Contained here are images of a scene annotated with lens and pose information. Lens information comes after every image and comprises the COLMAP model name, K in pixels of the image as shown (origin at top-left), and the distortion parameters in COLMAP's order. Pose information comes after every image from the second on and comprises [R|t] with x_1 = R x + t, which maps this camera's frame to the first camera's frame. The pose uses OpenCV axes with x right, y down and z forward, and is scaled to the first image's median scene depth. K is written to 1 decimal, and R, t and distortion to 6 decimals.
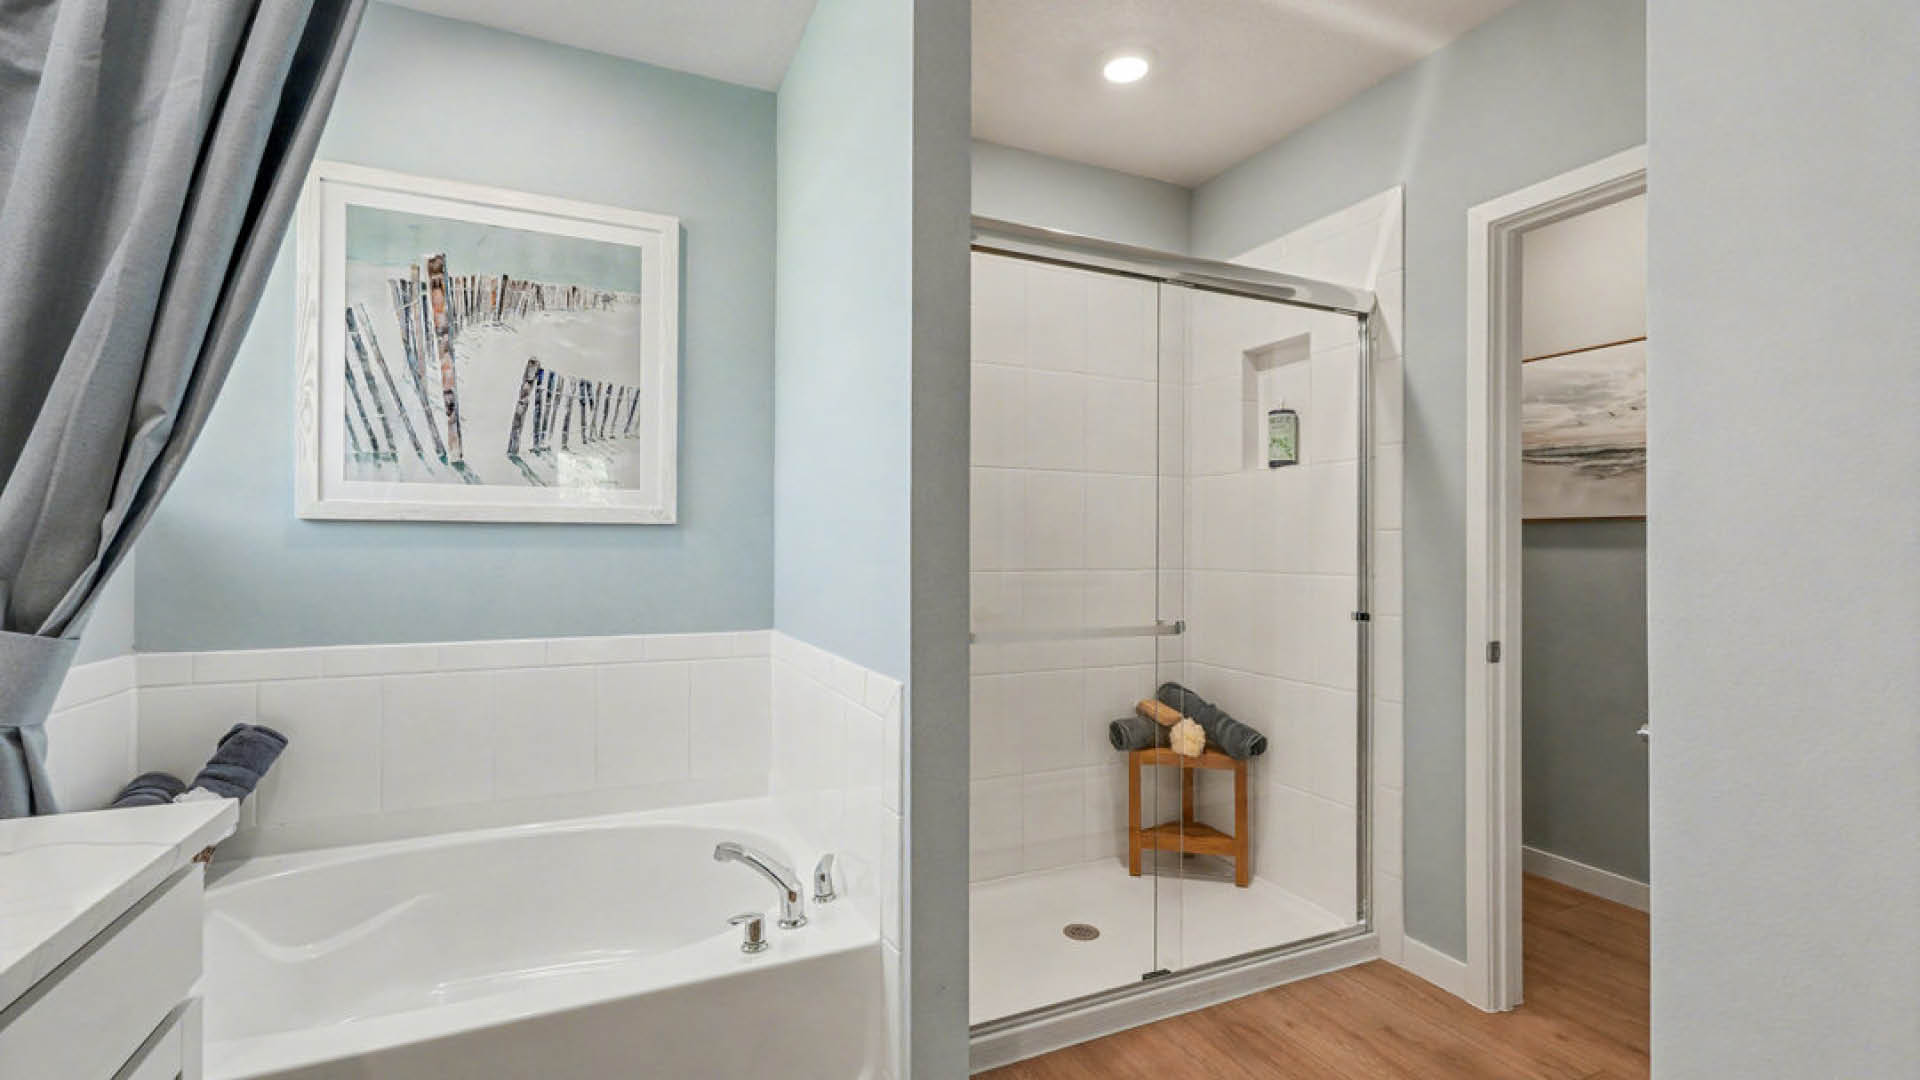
lens RADIAL K [[836.1, 0, 960.8], [0, 836.1, 537.0], [0, 0, 1]] dist [-0.003285, 0.002270]
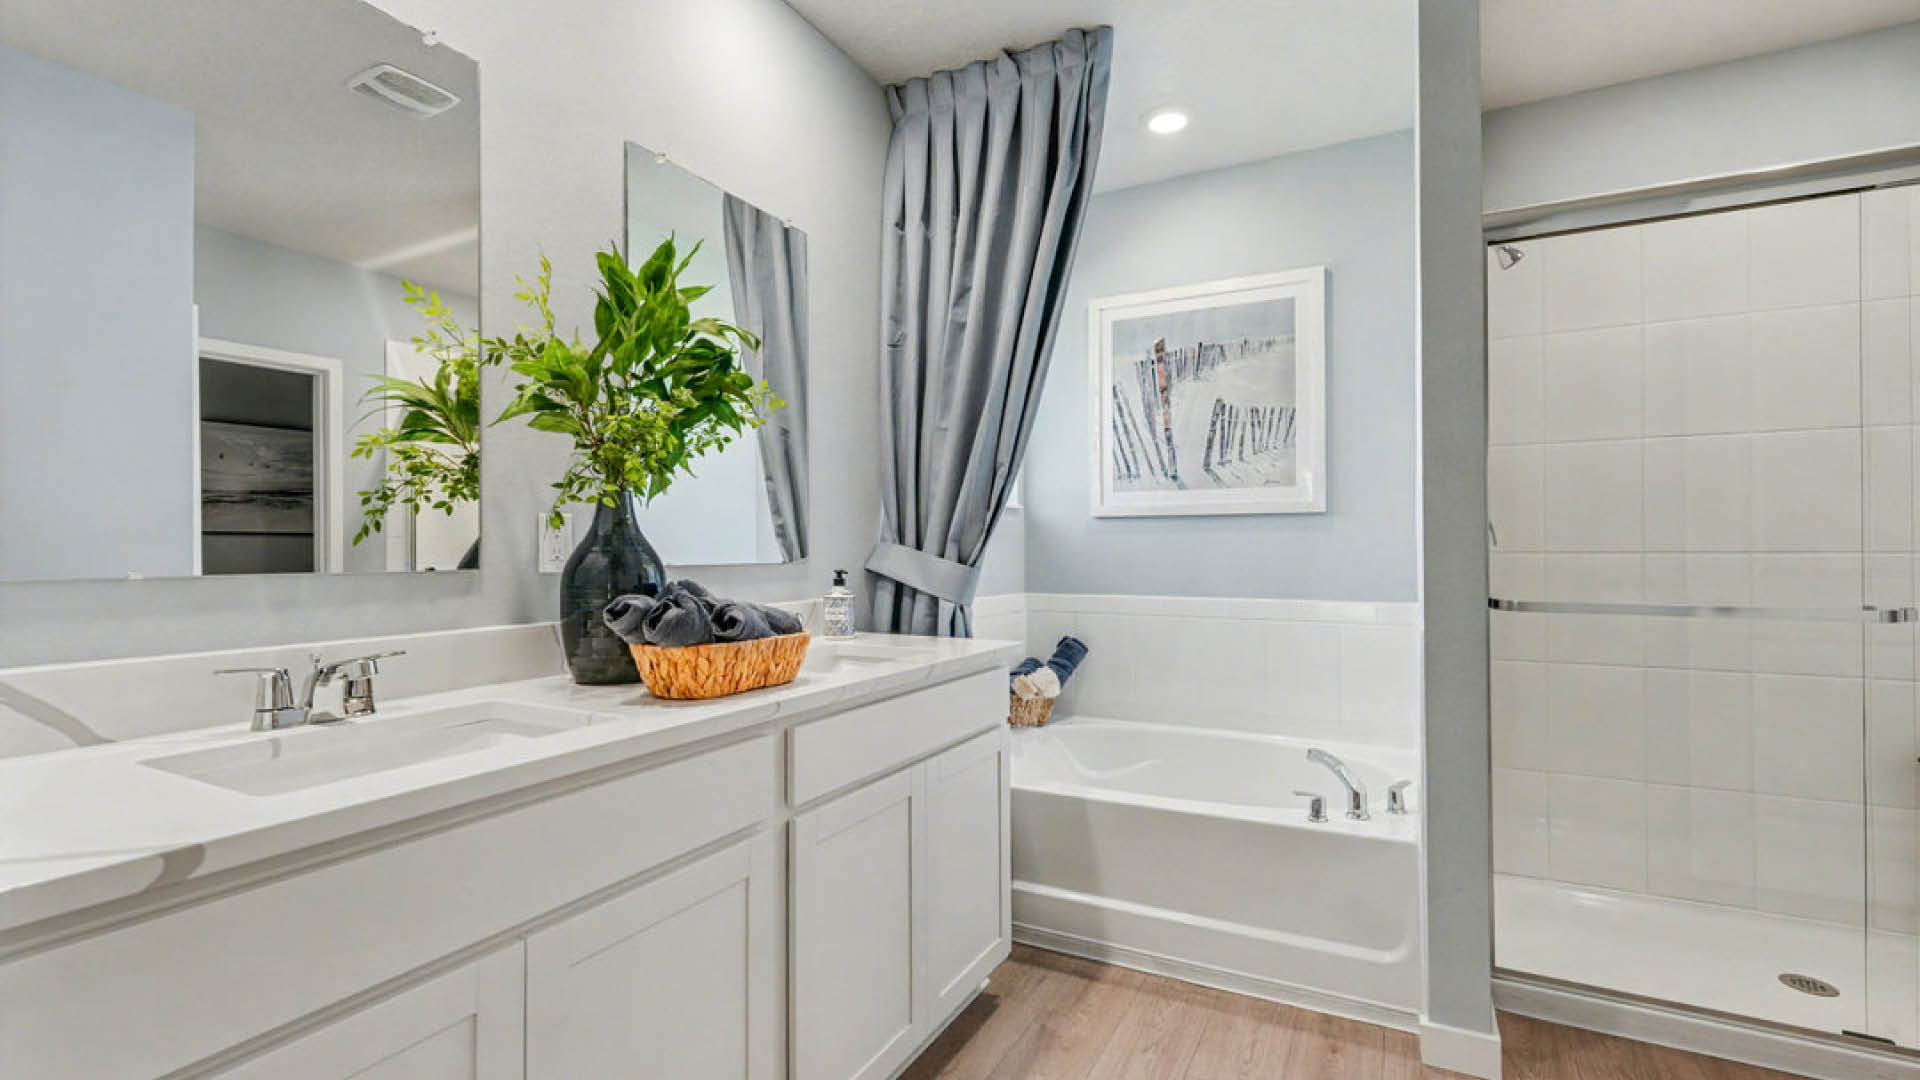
lens RADIAL K [[836.1, 0, 952.6], [0, 836.1, 541.2], [0, 0, 1]] dist [-0.003285, 0.002270]
pose [[0.592057, -0.011704, -0.805811, 0.364405], [0.013511, 0.999898, -0.004596, 0.028629], [0.805783, -0.008166, 0.592155, -0.200445]]
